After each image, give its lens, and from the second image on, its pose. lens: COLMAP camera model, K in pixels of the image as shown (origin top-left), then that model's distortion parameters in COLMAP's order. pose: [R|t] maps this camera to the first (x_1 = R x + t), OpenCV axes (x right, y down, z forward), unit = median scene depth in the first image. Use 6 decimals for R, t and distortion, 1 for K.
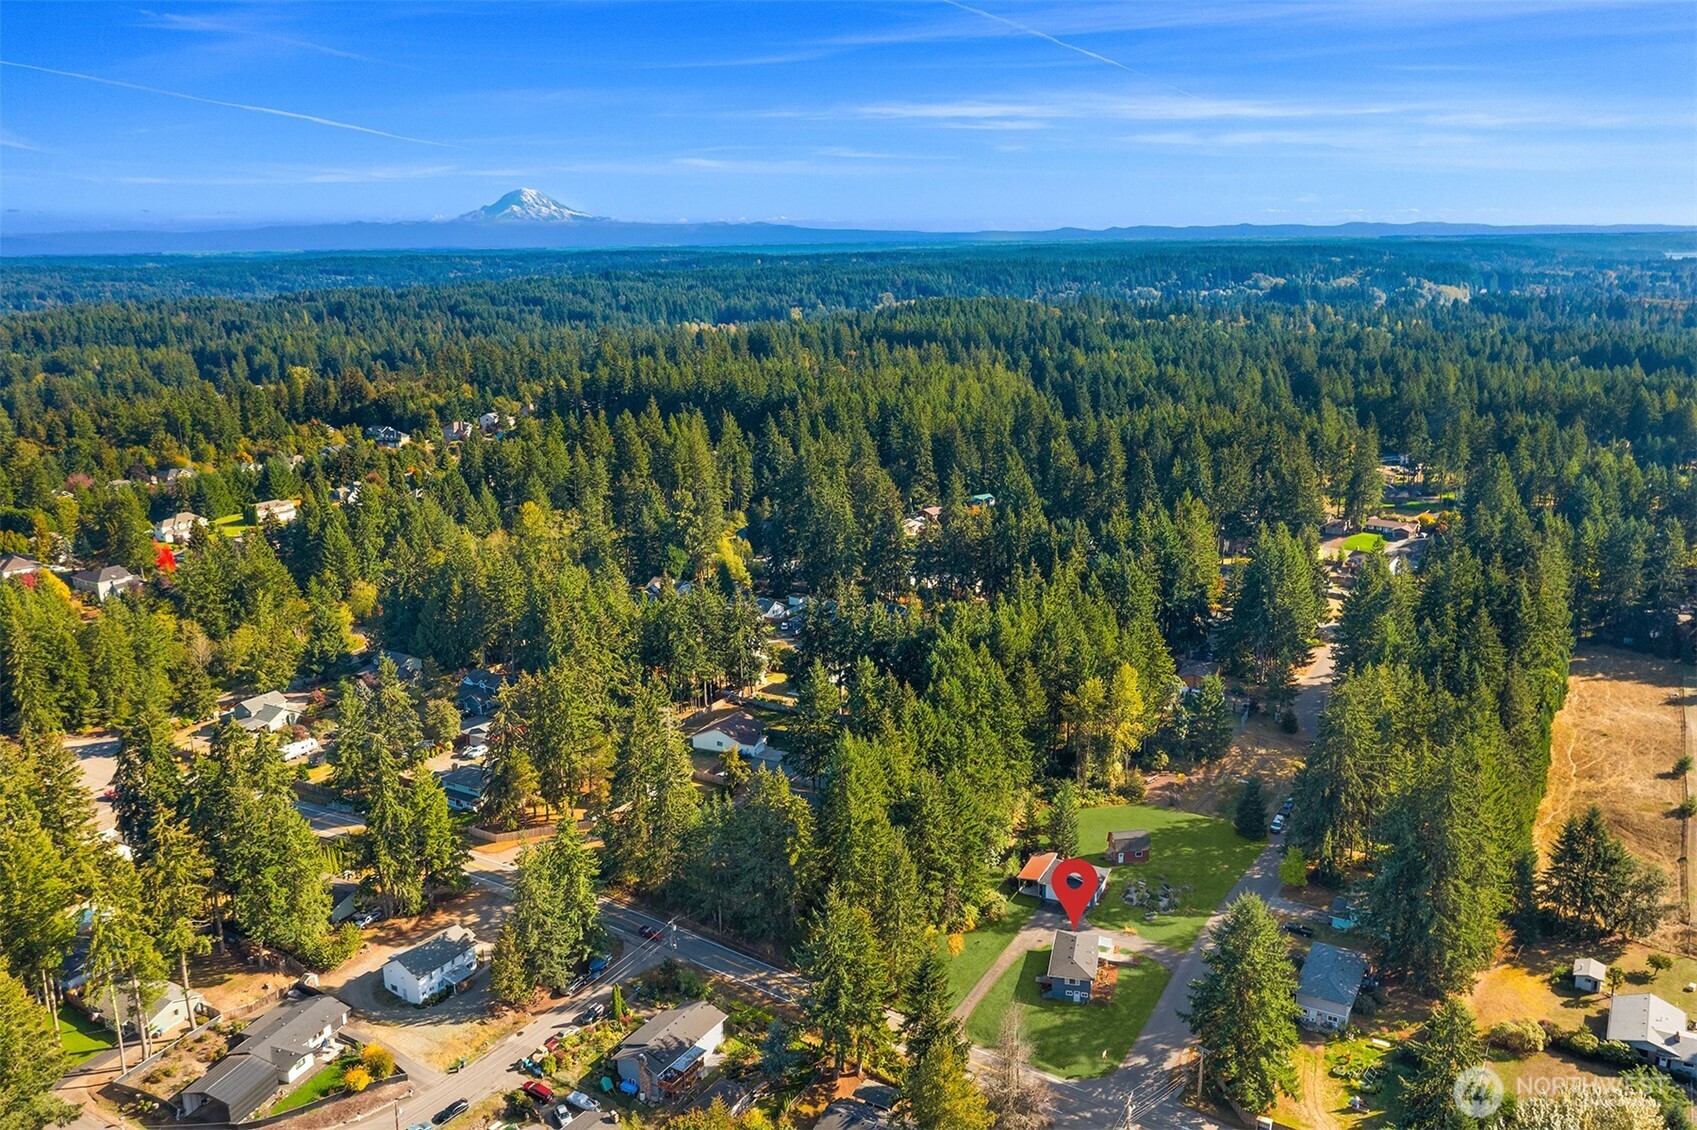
lens RADIAL K [[1364.7, 0, 845.0], [0, 1364.7, 571.5], [0, 0, 1]] dist [-0.003790, -0.001068]
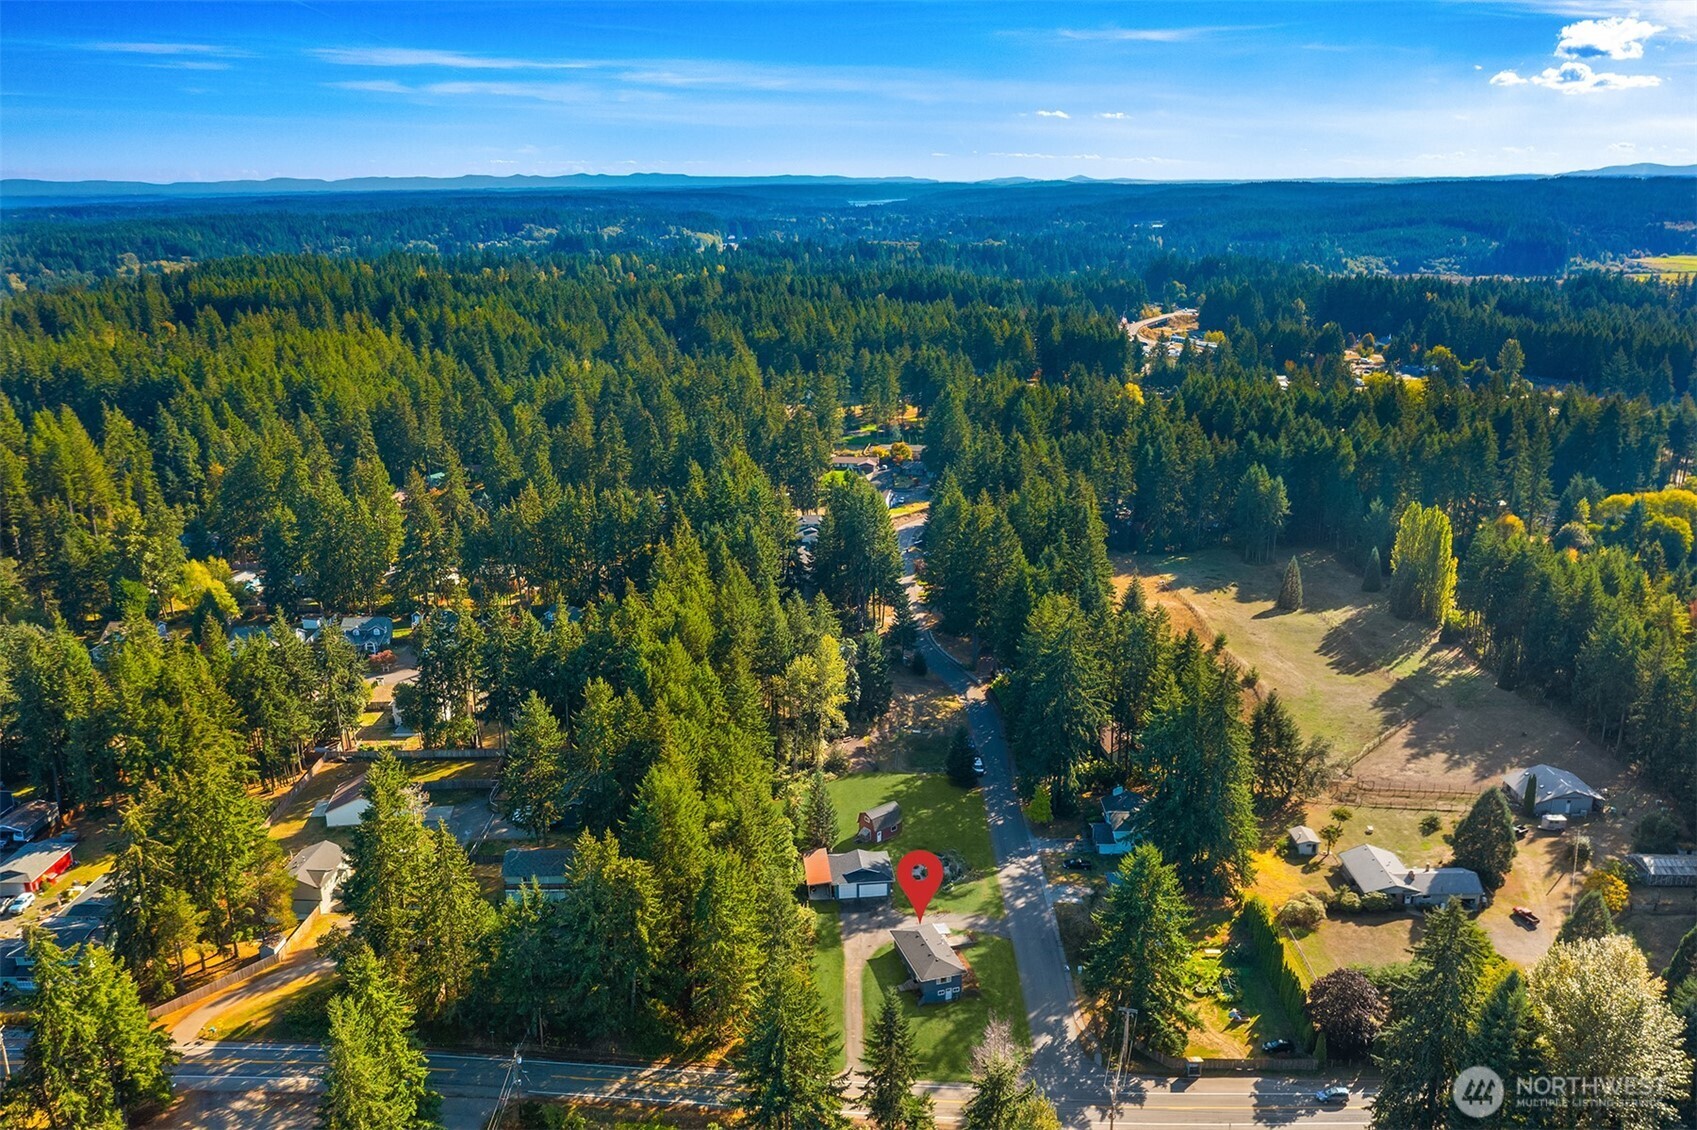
lens RADIAL K [[1364.7, 0, 849.9], [0, 1364.7, 556.2], [0, 0, 1]] dist [-0.003790, -0.001068]
pose [[0.855620, -0.136180, 0.499370, -0.176433], [0.124639, 0.990588, 0.056580, -0.027098], [-0.502375, 0.013830, 0.864540, 0.120825]]
